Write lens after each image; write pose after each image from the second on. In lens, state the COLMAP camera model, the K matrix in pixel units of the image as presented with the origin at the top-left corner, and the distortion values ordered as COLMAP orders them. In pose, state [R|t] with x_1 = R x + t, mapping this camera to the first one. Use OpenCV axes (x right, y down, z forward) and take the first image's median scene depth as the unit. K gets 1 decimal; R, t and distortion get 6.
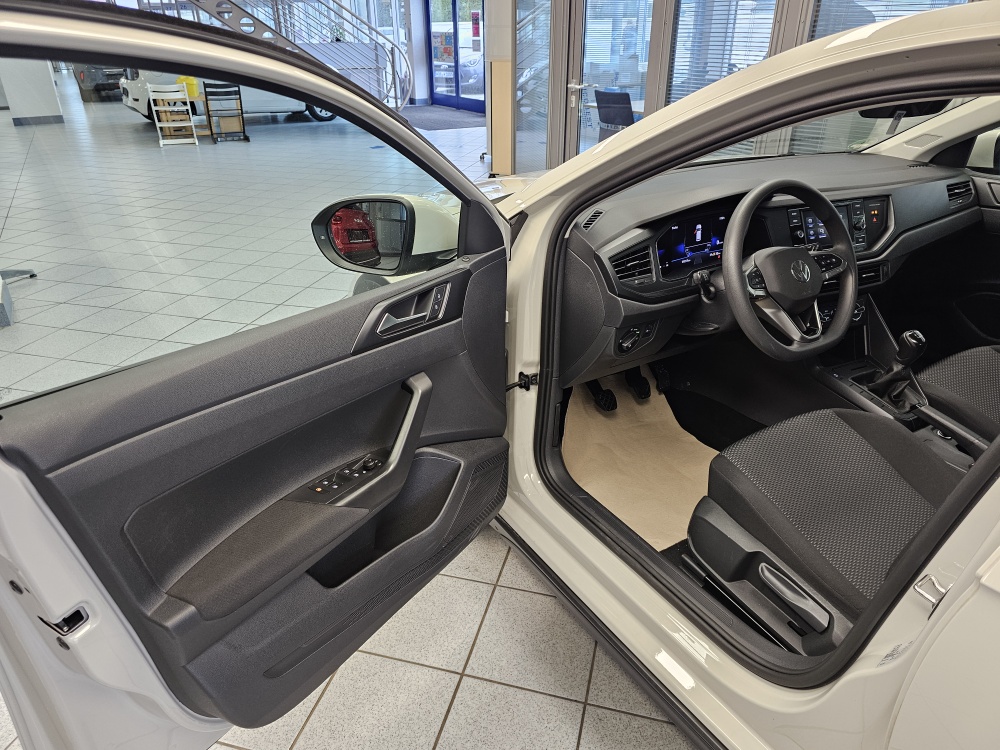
lens RADIAL K [[673.0, 0, 500.0], [0, 673.0, 375.0], [0, 0, 1]] dist [0.052692, -0.097545]
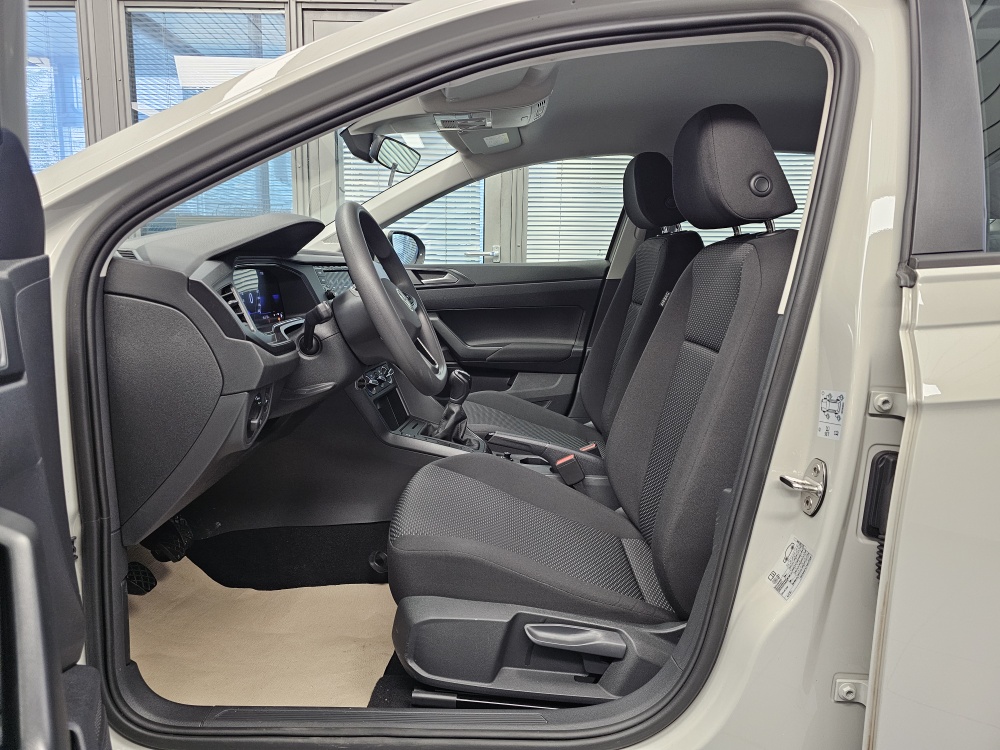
lens RADIAL K [[673.0, 0, 500.0], [0, 673.0, 375.0], [0, 0, 1]] dist [0.052692, -0.097545]
pose [[0.509460, -0.128801, 0.850800, -0.235506], [0.373554, 0.923813, -0.083830, 0.054623], [-0.775183, 0.360528, 0.518759, 0.449139]]
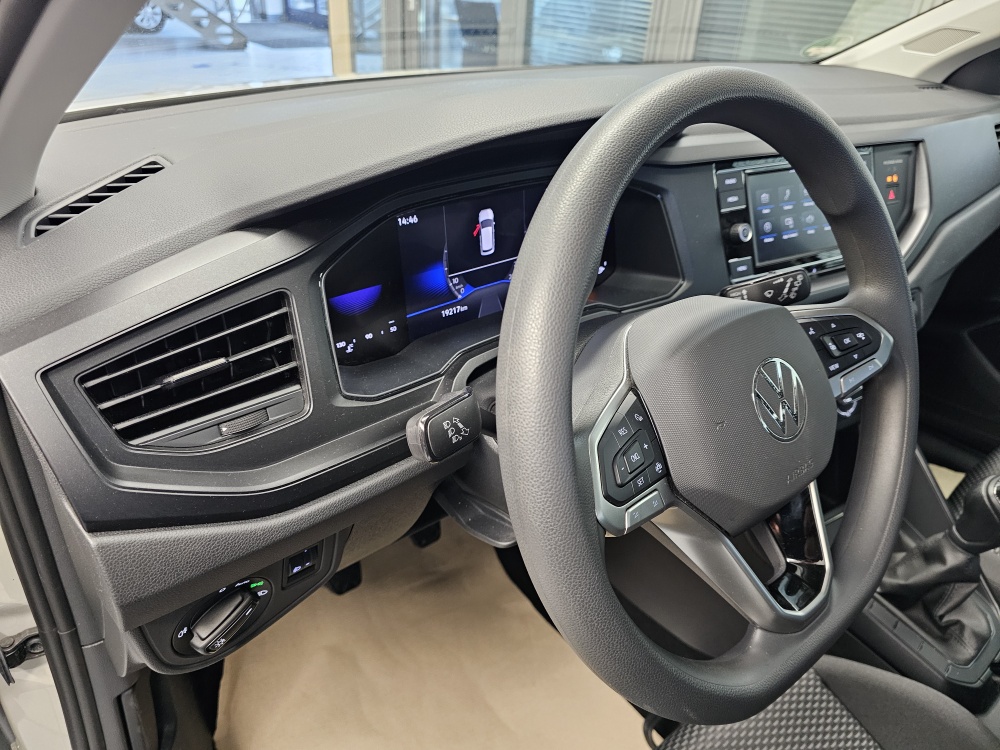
lens RADIAL K [[673.0, 0, 500.0], [0, 673.0, 375.0], [0, 0, 1]] dist [0.052692, -0.097545]
pose [[0.988884, -0.023162, 0.146871, 0.263875], [0.010867, 0.996409, 0.083966, -0.176315], [-0.148289, -0.081437, 0.985585, 0.684496]]
